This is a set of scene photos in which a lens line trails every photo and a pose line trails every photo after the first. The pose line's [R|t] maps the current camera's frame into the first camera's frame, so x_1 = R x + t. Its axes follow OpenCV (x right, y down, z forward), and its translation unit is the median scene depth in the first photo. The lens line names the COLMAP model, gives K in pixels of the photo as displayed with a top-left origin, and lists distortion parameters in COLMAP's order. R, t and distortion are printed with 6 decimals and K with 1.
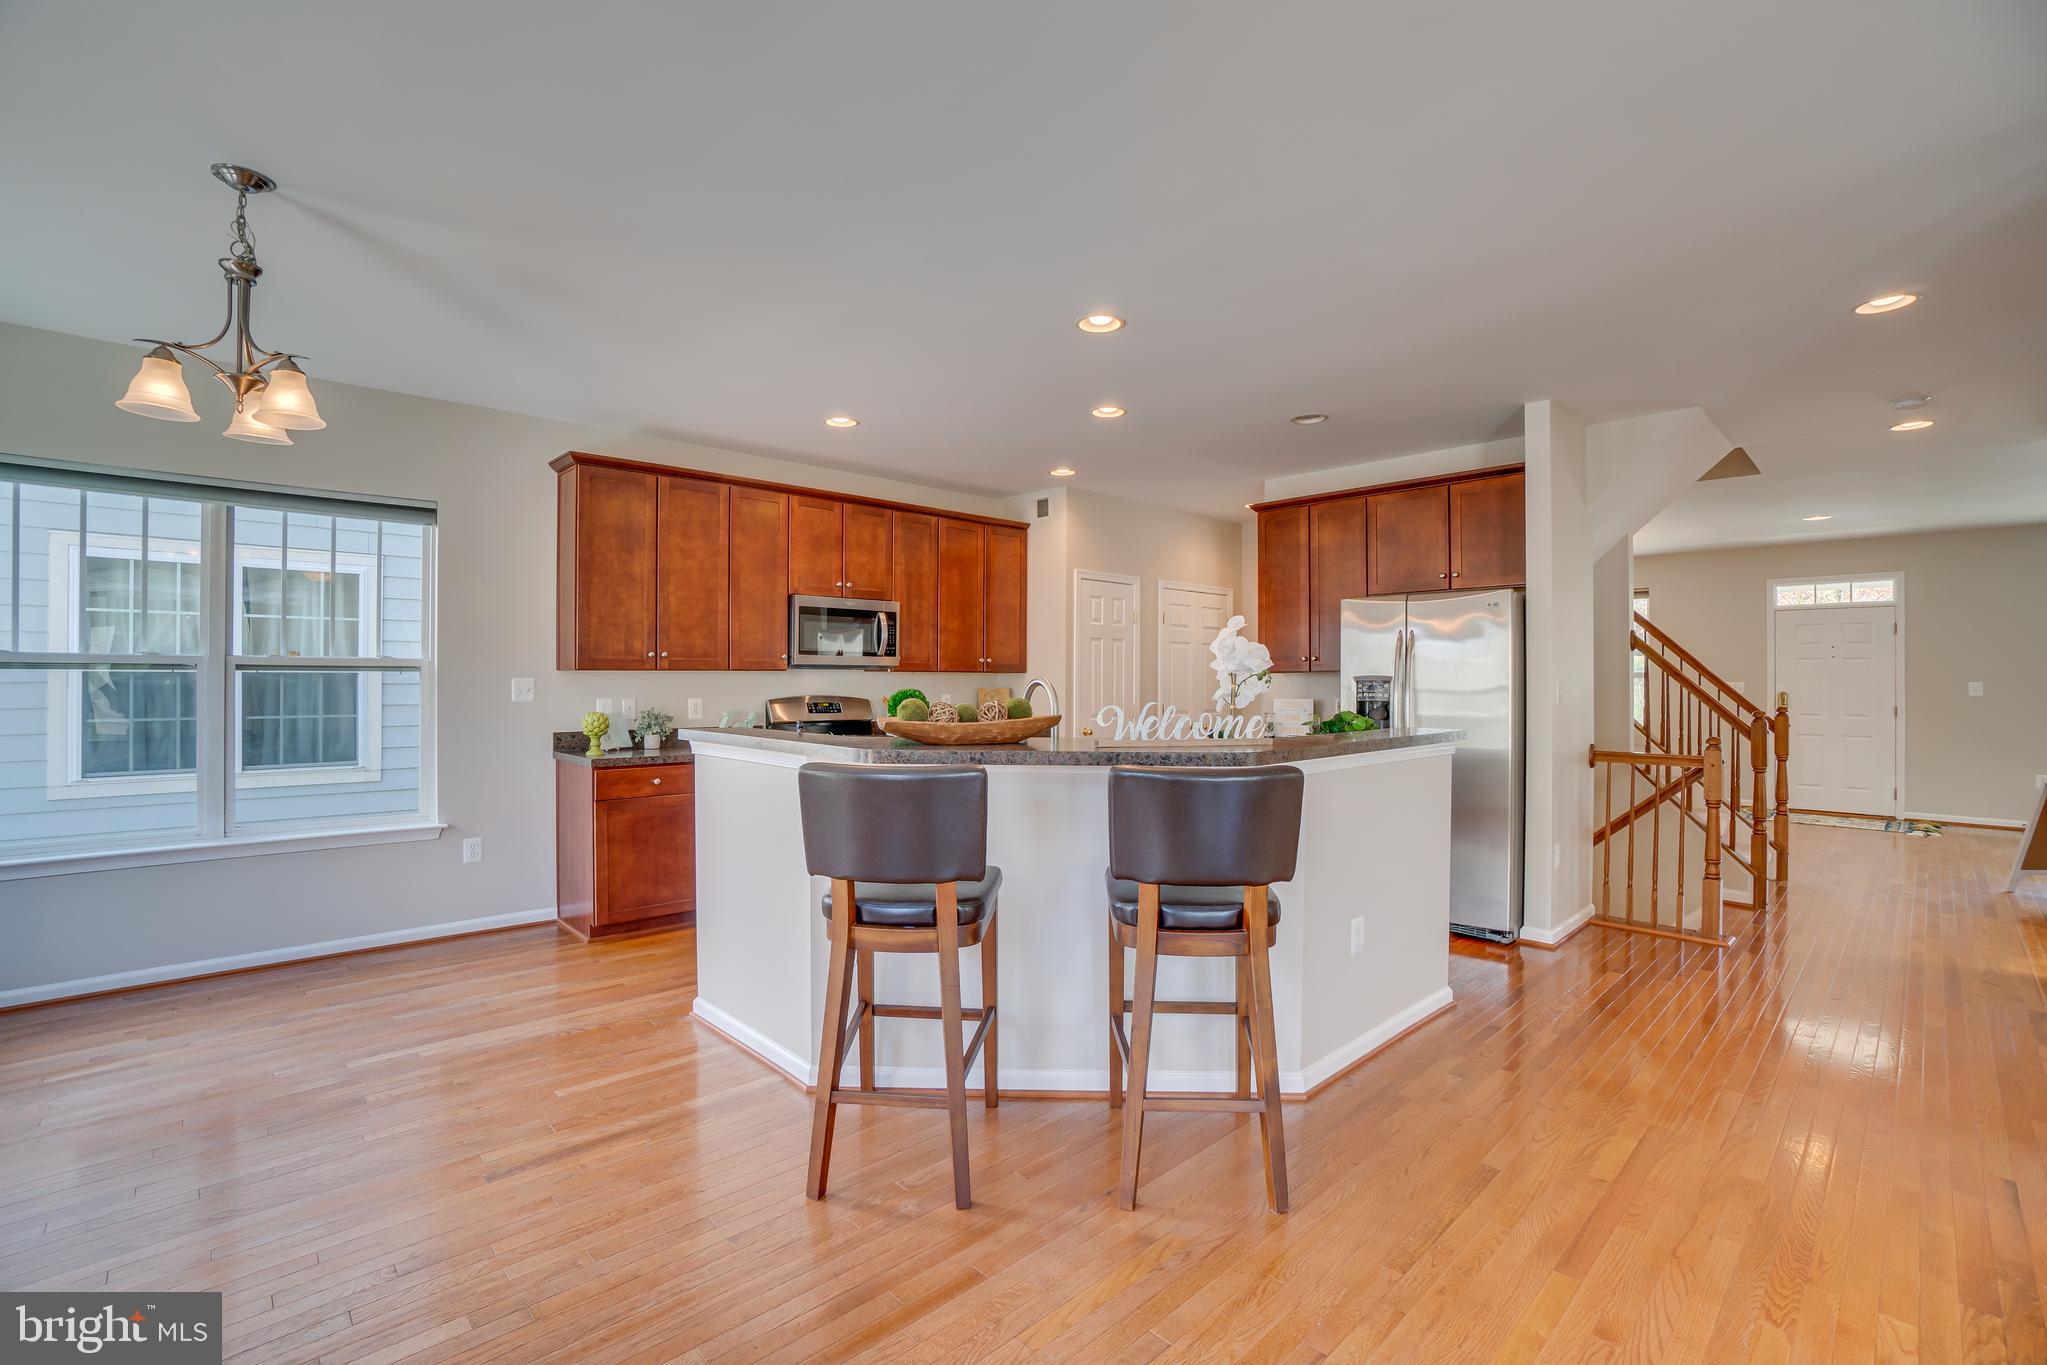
lens RADIAL K [[904.7, 0, 1016.6], [0, 904.7, 678.9], [0, 0, 1]] dist [-0.056267, 0.017487]
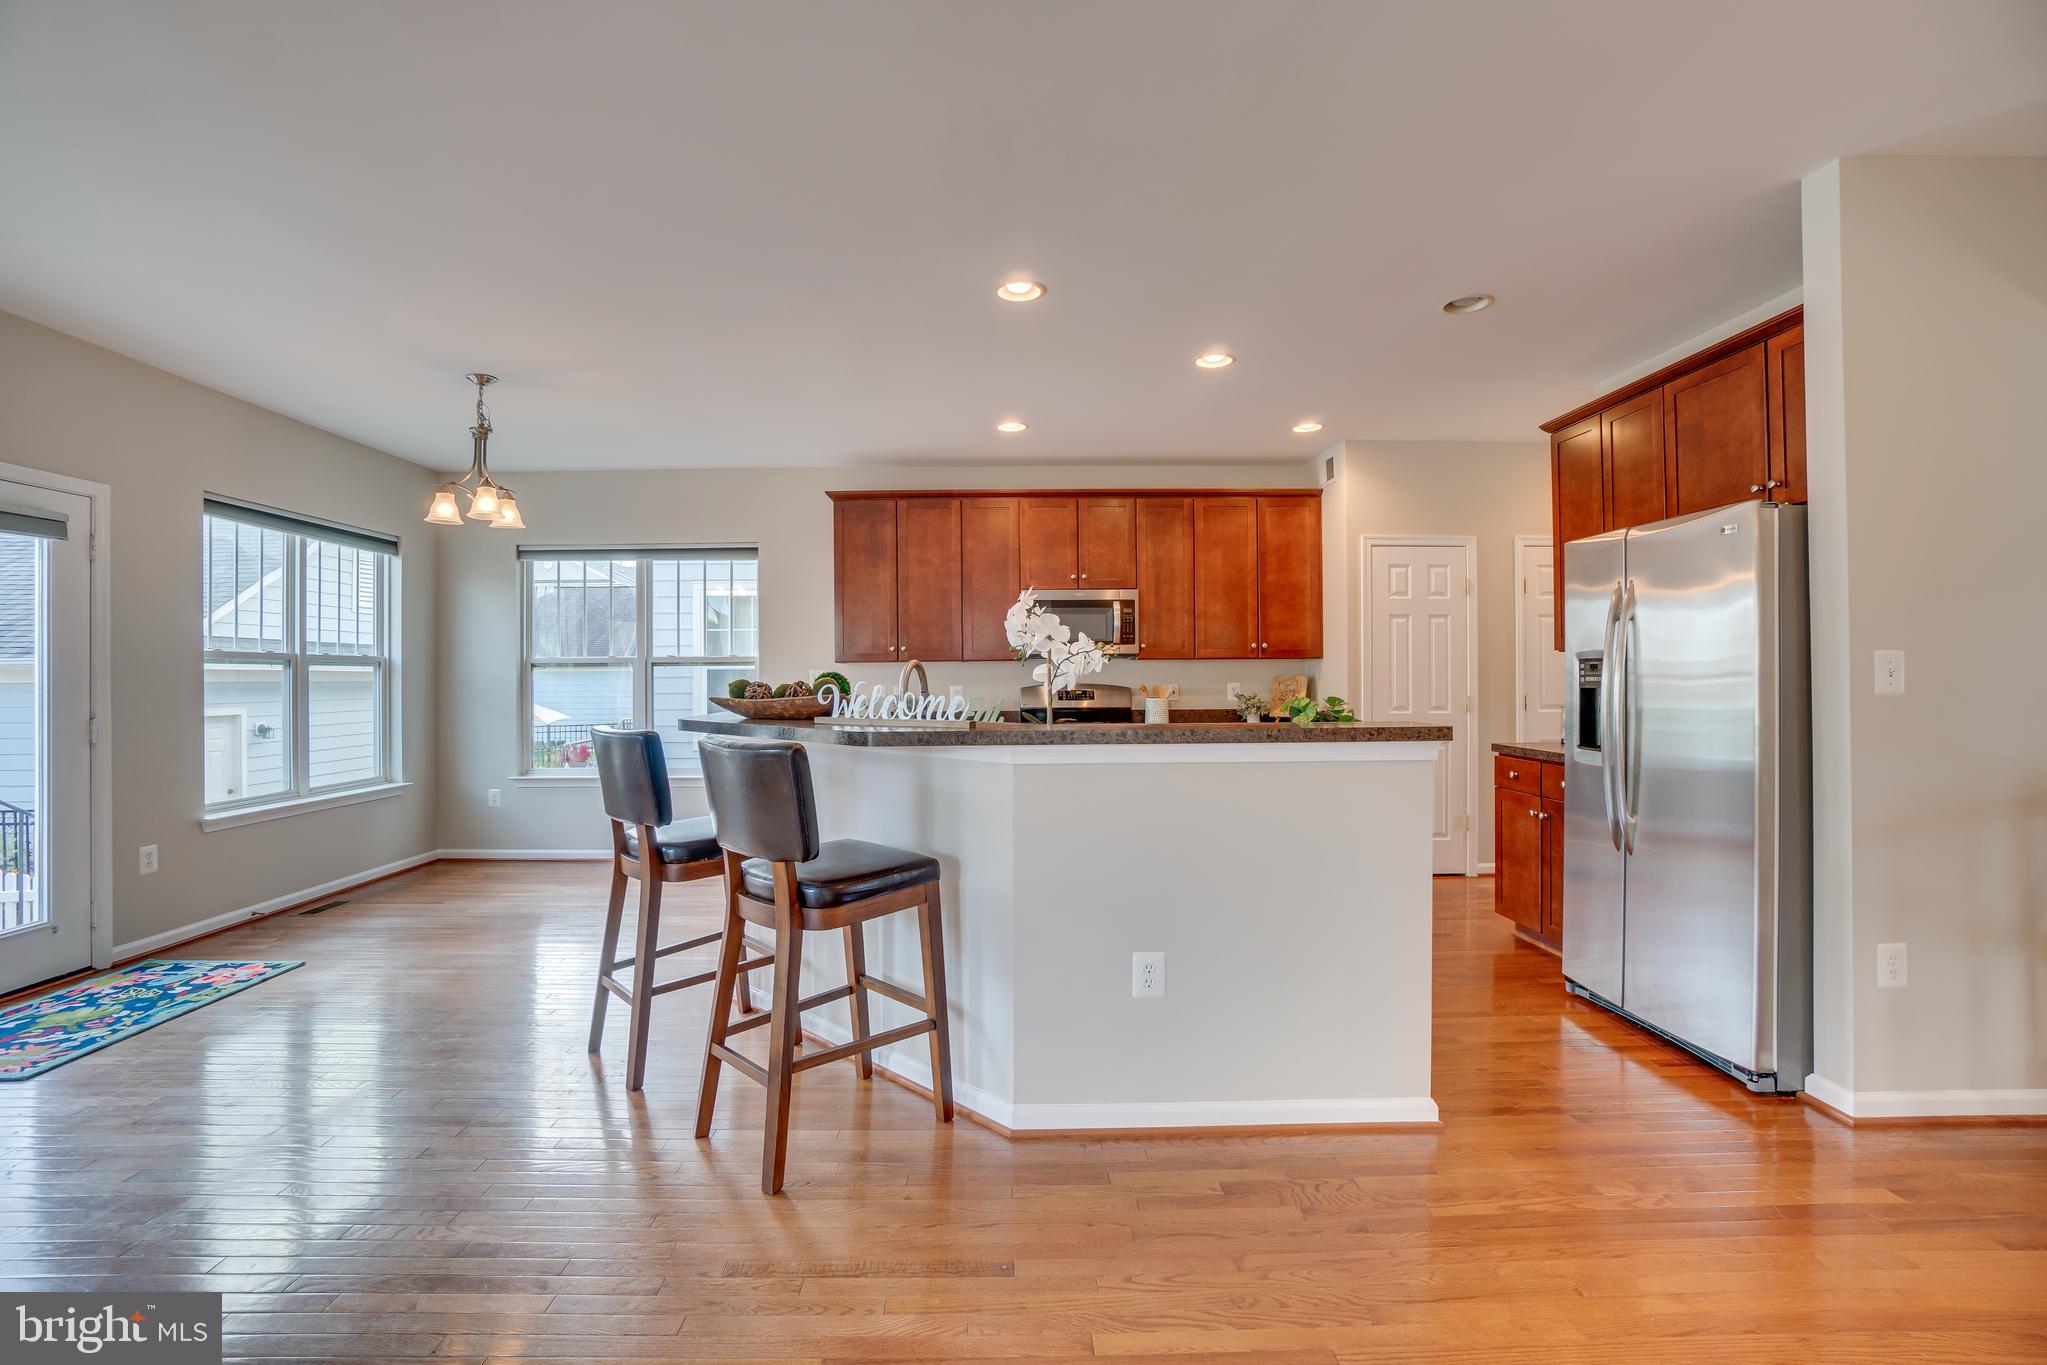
lens RADIAL K [[904.7, 0, 1012.0], [0, 904.7, 671.8], [0, 0, 1]] dist [-0.056267, 0.017487]
pose [[0.737493, -0.010453, -0.675274, 0.537954], [0.008795, 0.999944, -0.005874, 0.012740], [0.675298, -0.001607, 0.737543, 0.210652]]
